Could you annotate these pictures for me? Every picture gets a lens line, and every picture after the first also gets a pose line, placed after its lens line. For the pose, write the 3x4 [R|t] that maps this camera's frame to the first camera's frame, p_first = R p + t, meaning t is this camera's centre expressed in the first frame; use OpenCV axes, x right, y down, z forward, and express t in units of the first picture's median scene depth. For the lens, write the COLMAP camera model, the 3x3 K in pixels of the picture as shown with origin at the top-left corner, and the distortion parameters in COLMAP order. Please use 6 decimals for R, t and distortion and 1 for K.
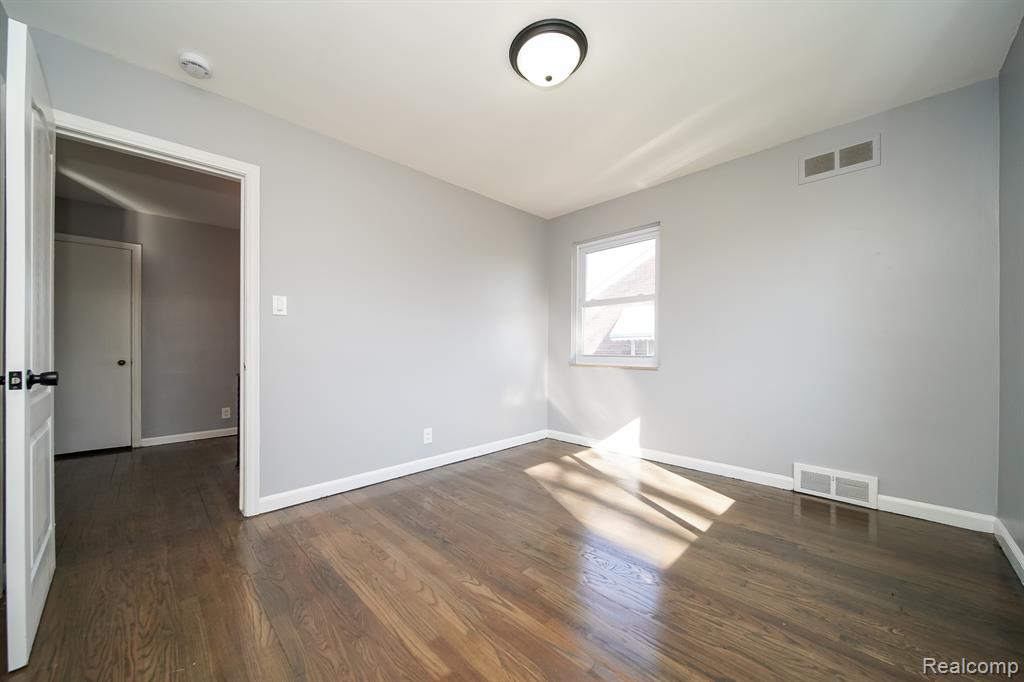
lens RADIAL K [[364.0, 0, 502.3], [0, 364.0, 351.5], [0, 0, 1]] dist [-0.000380, -0.000066]
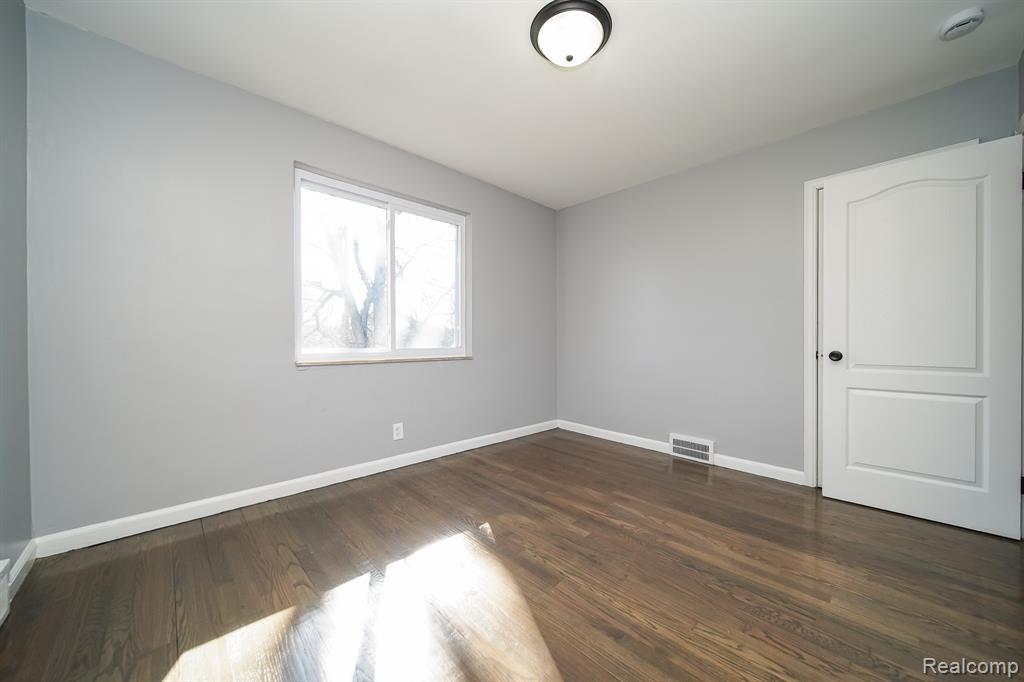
lens RADIAL K [[368.2, 0, 511.6], [0, 368.2, 343.6], [0, 0, 1]] dist [-0.000757, -0.000134]
pose [[-1.000000, -0.000719, -0.000487, 0.224004], [-0.000725, 0.999925, 0.012192, -0.004456], [0.000478, 0.012192, -0.999926, 1.577700]]
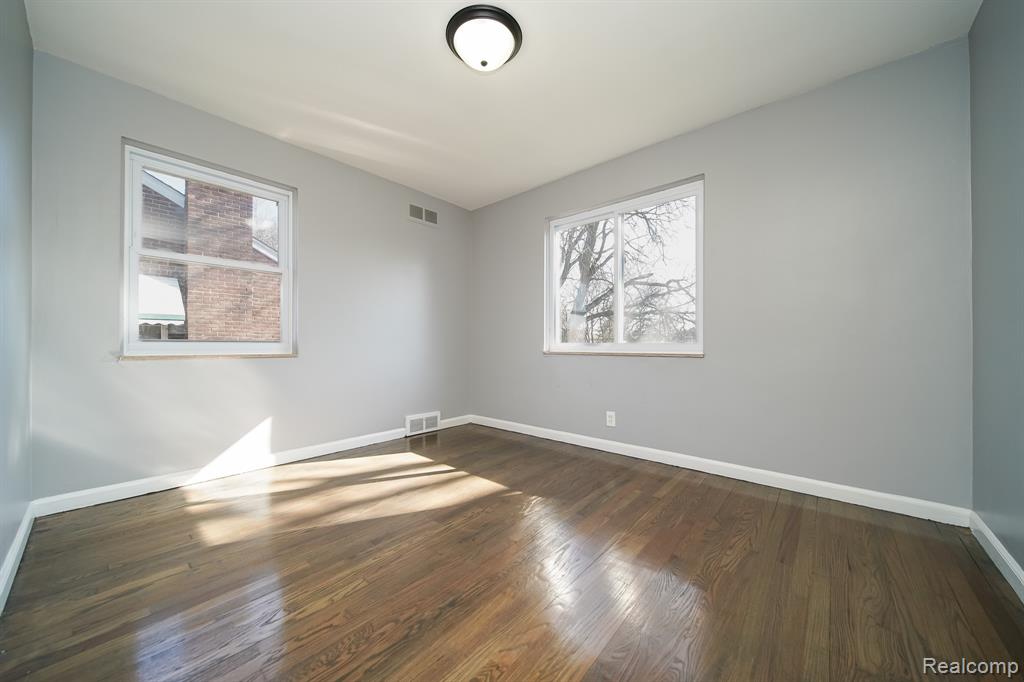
lens RADIAL K [[368.2, 0, 511.6], [0, 368.2, 343.6], [0, 0, 1]] dist [-0.000757, -0.000134]
pose [[-0.085607, 0.001091, 0.996328, -0.727618], [0.002385, 0.999997, -0.000890, 0.030786], [-0.996326, 0.002300, -0.085609, 0.806910]]
